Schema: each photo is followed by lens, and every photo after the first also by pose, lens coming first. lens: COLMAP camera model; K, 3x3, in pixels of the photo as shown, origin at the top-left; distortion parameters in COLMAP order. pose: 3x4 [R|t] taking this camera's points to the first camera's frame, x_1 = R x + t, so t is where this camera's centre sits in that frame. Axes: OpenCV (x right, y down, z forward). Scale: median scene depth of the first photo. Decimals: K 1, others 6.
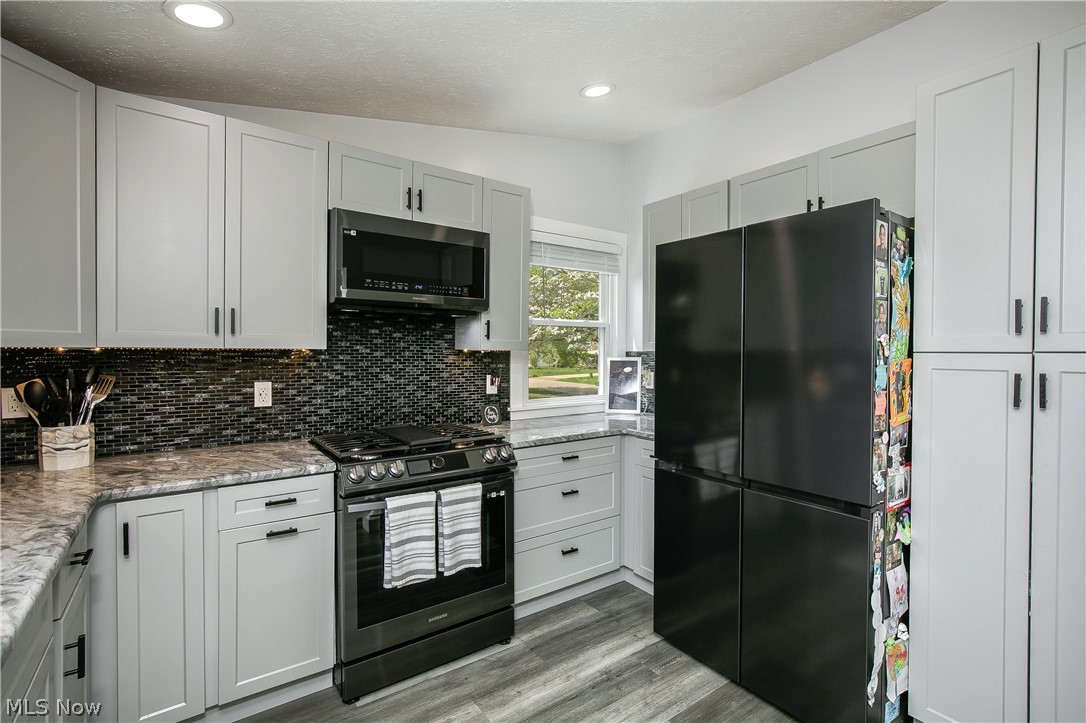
lens RADIAL K [[499.8, 0, 544.6], [0, 499.8, 359.9], [0, 0, 1]] dist [-0.002975, 0.000594]
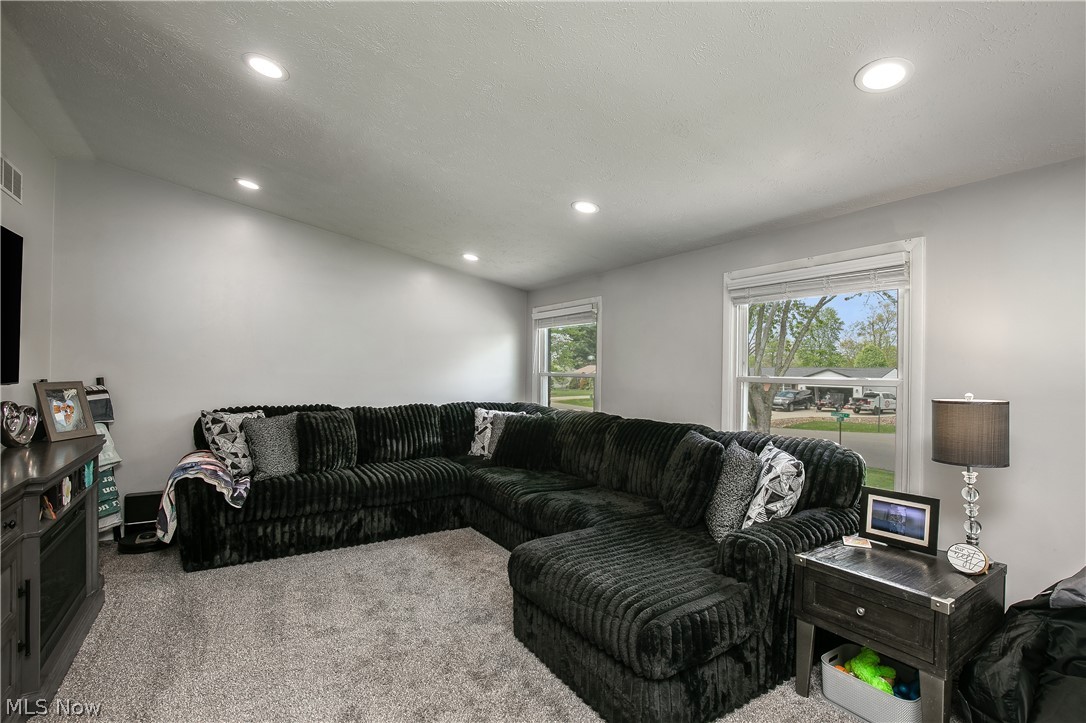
lens RADIAL K [[519.8, 0, 567.1], [0, 519.8, 375.5], [0, 0, 1]] dist [-0.012898, 0.000210]
pose [[0.999425, 0.013779, -0.030981, 2.135778], [-0.014106, 0.999847, -0.010366, -0.008243], [0.030834, 0.010798, 0.999466, 0.074602]]
